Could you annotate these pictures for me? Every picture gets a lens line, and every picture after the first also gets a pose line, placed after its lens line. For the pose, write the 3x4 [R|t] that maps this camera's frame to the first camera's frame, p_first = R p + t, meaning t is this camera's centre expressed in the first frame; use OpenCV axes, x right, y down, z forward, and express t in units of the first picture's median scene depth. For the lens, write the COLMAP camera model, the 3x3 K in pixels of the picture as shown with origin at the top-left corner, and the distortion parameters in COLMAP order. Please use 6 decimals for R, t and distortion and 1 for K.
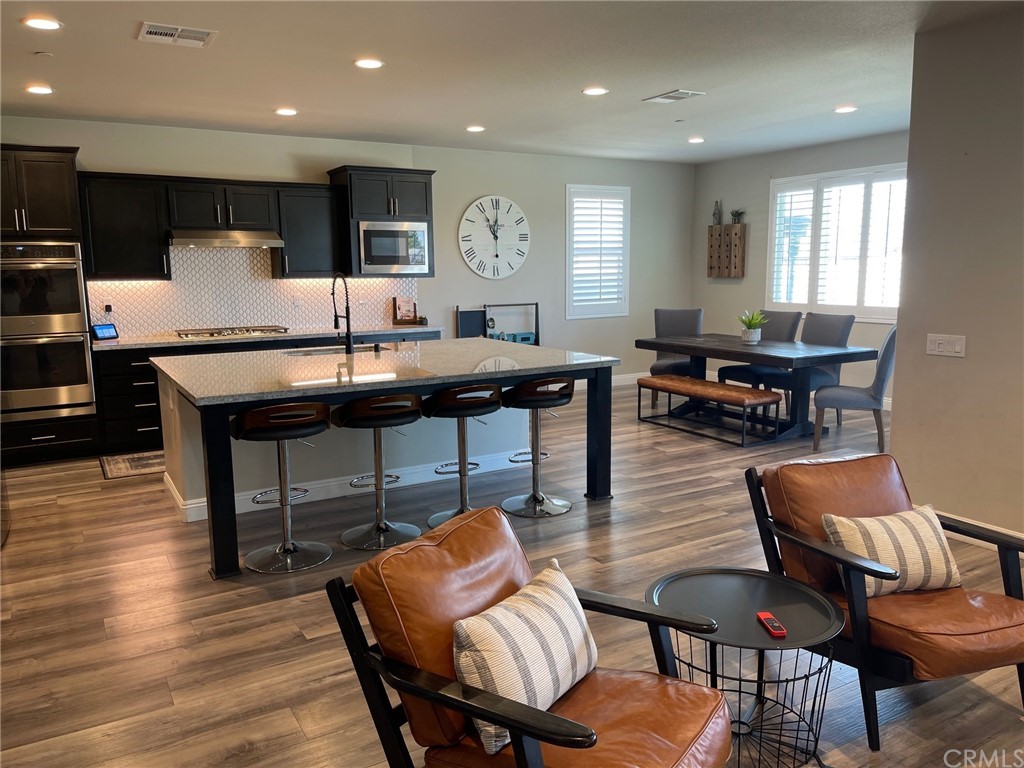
lens RADIAL K [[773.6, 0, 512.0], [0, 773.6, 384.0], [0, 0, 1]] dist [0.073921, -0.090702]
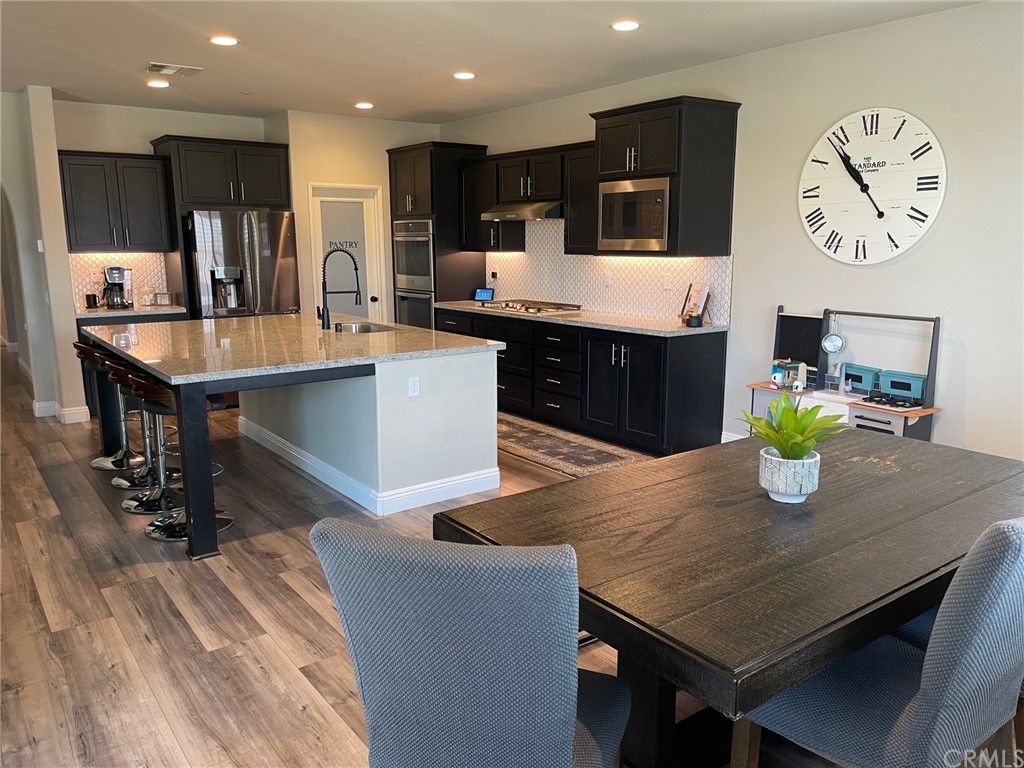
lens RADIAL K [[773.6, 0, 512.0], [0, 773.6, 384.0], [0, 0, 1]] dist [0.073921, -0.090702]
pose [[0.100087, 0.193945, -0.975893, 0.512818], [-0.149930, 0.972559, 0.177905, -0.116953], [0.983618, 0.128510, 0.126419, 0.710393]]
